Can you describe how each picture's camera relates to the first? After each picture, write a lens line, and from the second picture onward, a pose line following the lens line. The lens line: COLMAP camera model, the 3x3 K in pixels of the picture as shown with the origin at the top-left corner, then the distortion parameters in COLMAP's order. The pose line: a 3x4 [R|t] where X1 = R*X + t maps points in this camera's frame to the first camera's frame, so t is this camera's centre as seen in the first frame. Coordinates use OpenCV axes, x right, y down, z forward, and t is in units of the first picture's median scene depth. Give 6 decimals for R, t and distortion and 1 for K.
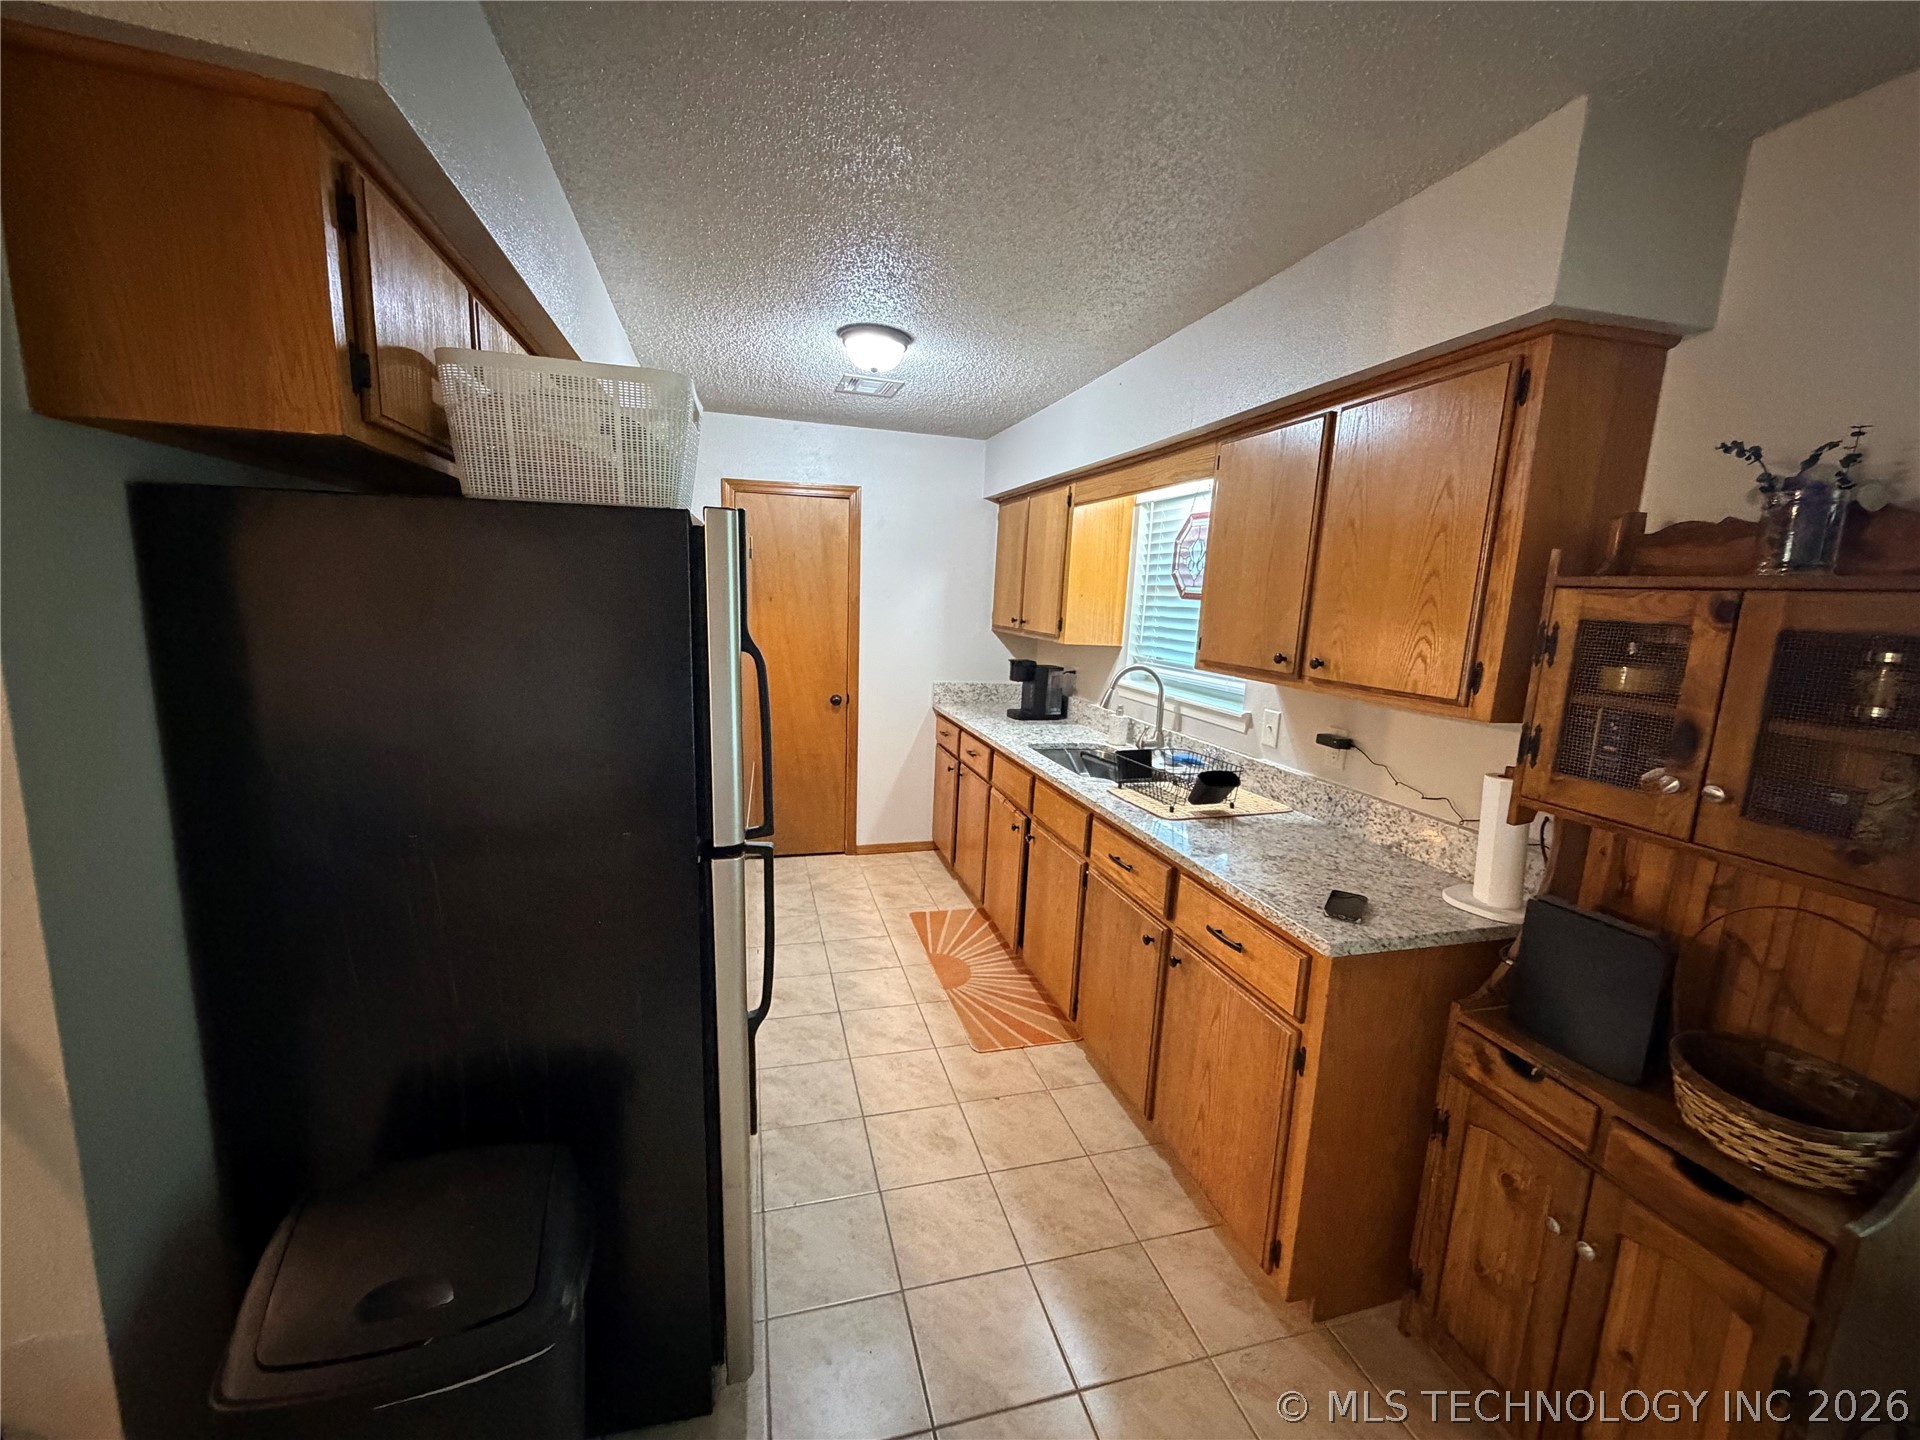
lens RADIAL K [[765.4, 0, 960.0], [0, 765.4, 720.0], [0, 0, 1]] dist [-0.000182, -0.000125]
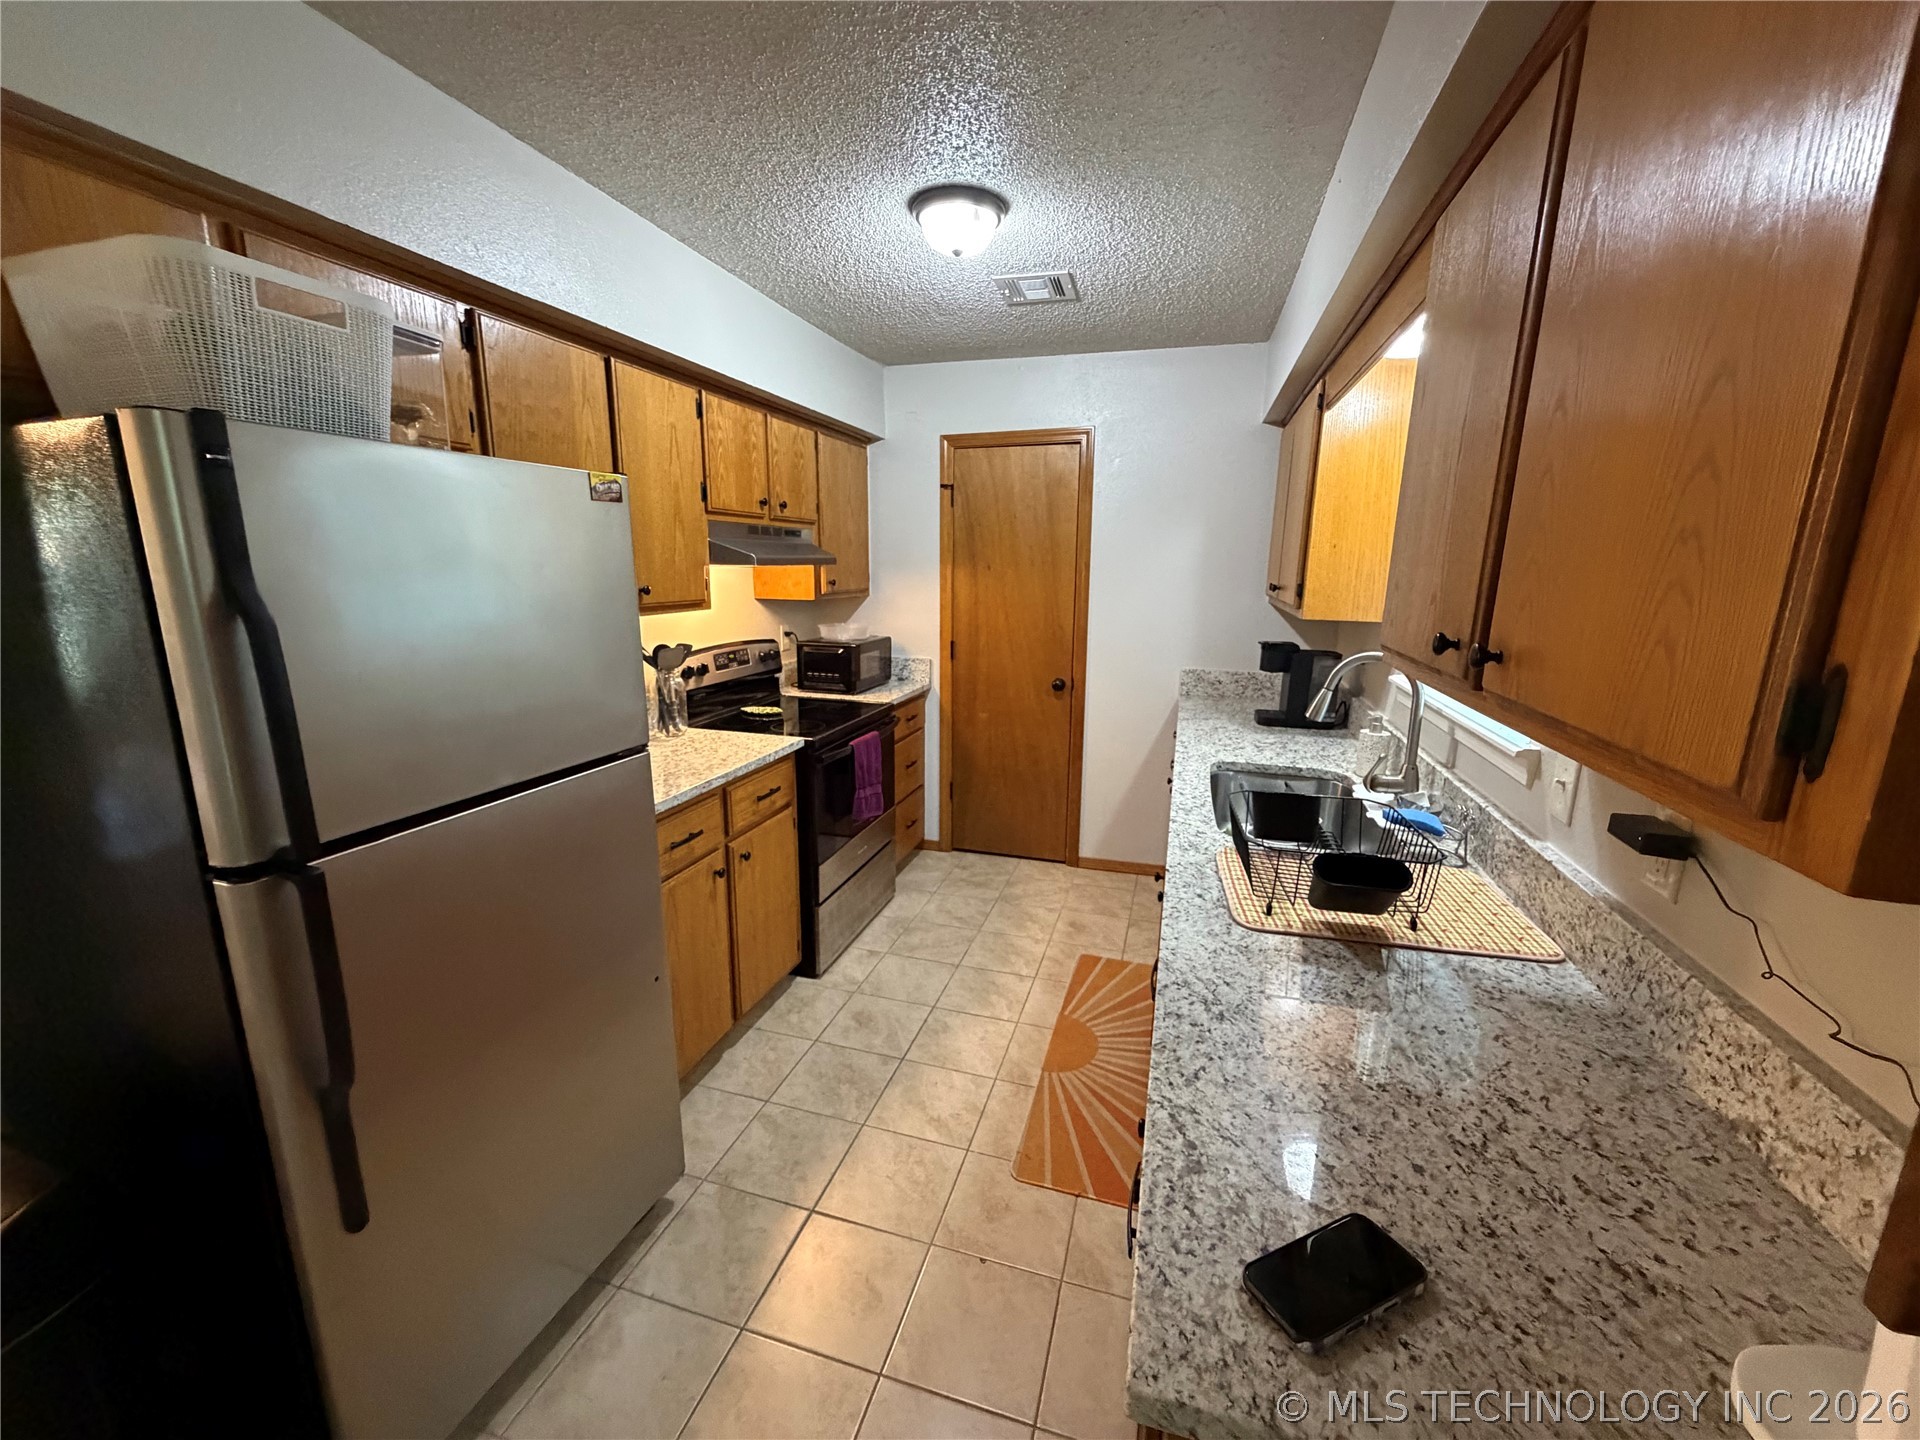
lens RADIAL K [[765.4, 0, 960.0], [0, 765.4, 720.0], [0, 0, 1]] dist [-0.000182, -0.000125]
pose [[0.841959, 0.077825, -0.533900, 0.331897], [-0.063968, 0.996962, 0.044447, -0.028456], [0.535736, -0.003270, 0.844379, 0.356955]]
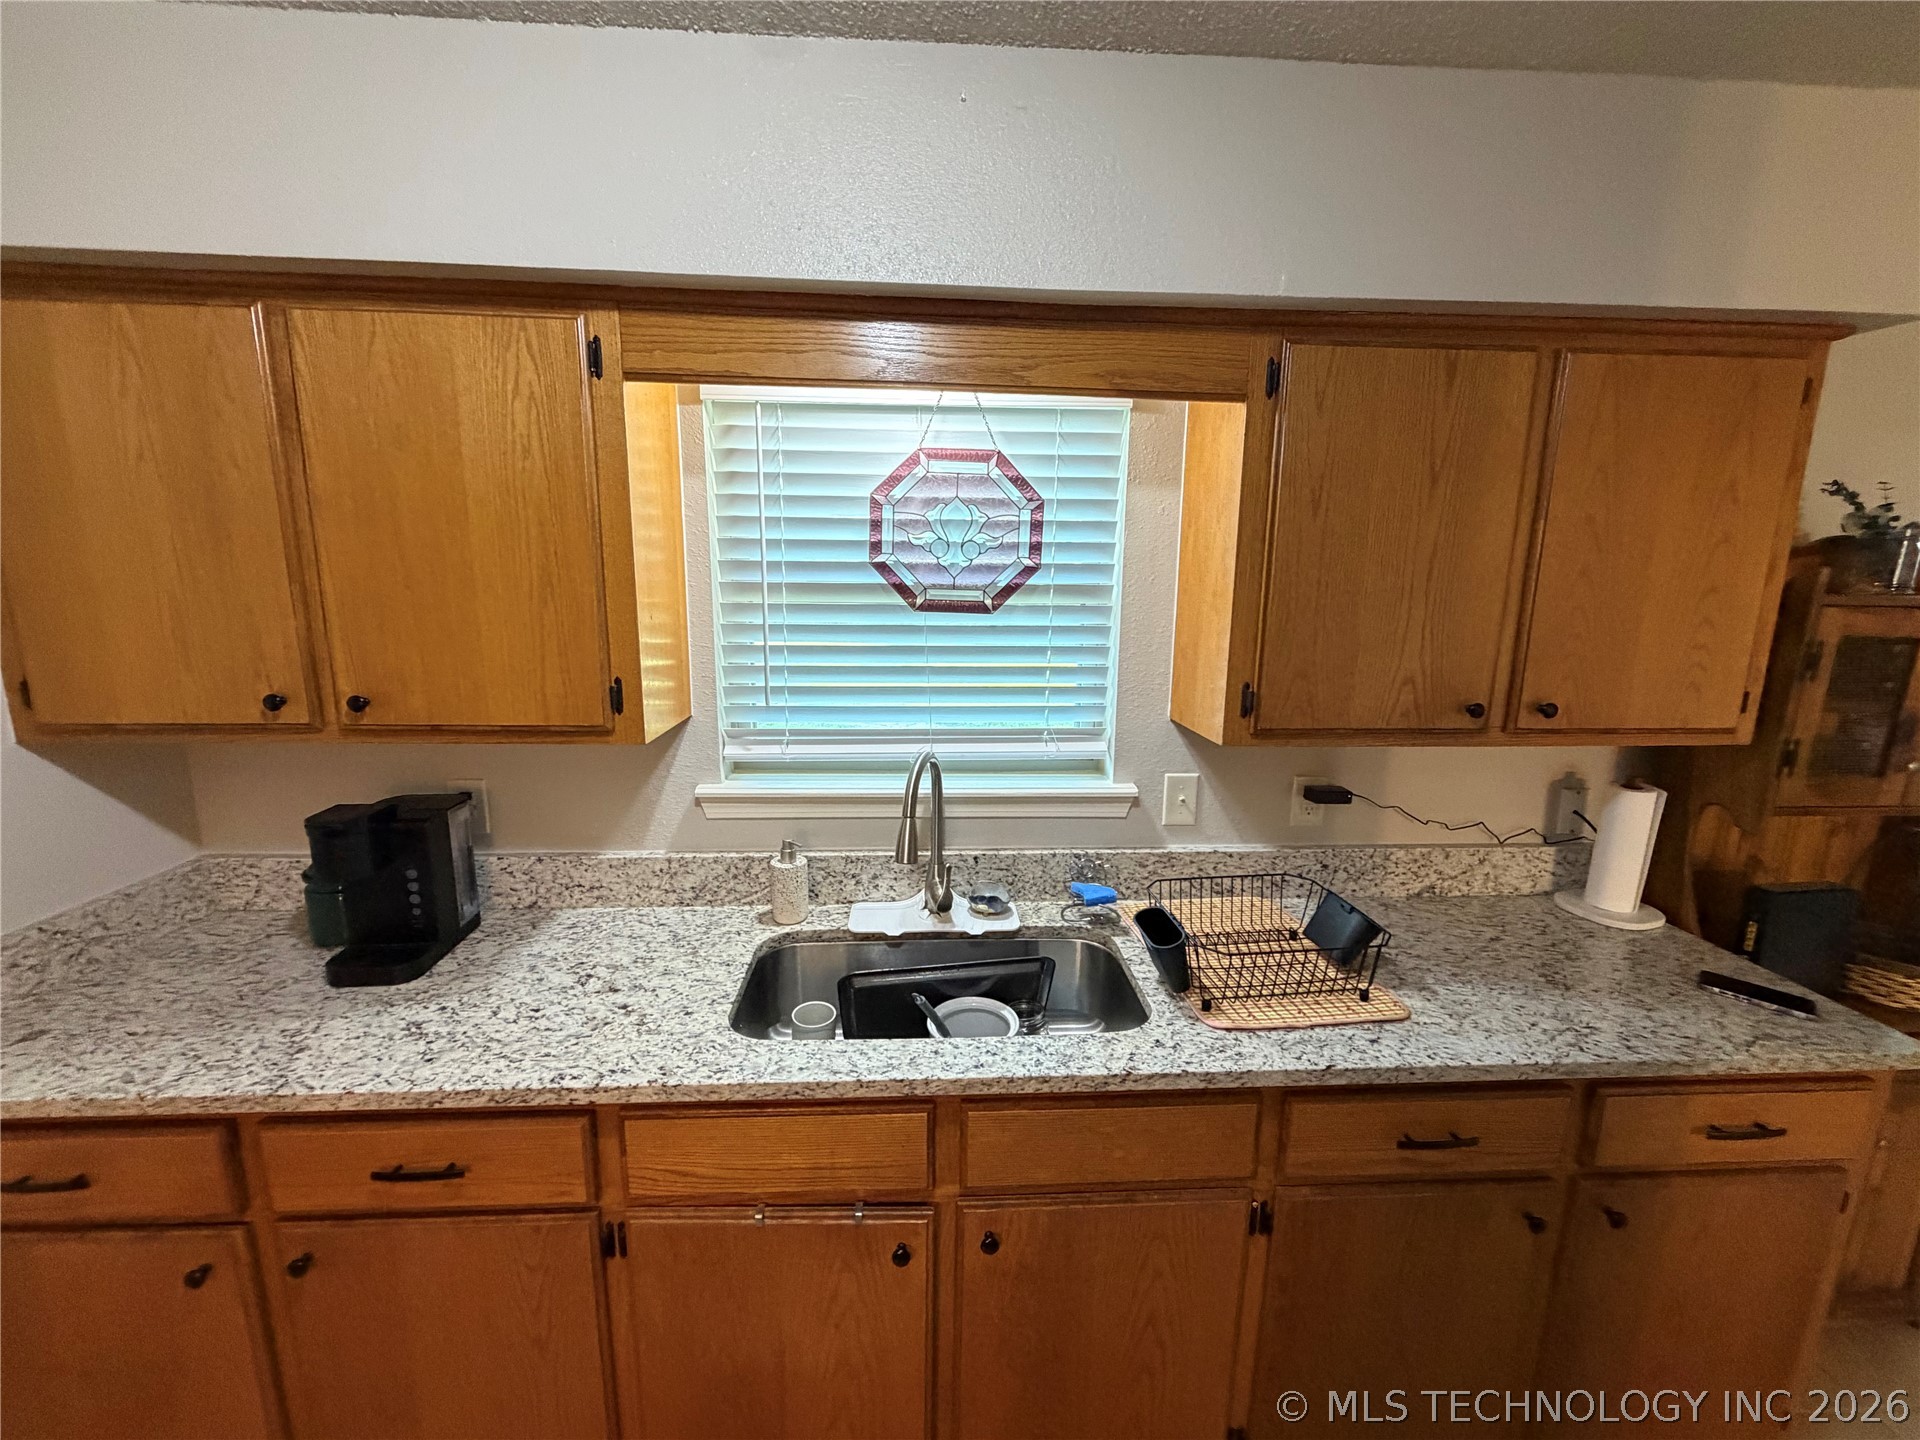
lens RADIAL K [[768.0, 0, 934.9], [0, 768.0, 712.3], [0, 0, 1]] dist [-0.002738, -0.000093]
pose [[0.227753, -0.217990, 0.949004, -0.266303], [0.154946, 0.970313, 0.185699, -0.219499], [-0.961312, 0.104751, 0.254768, 1.014541]]
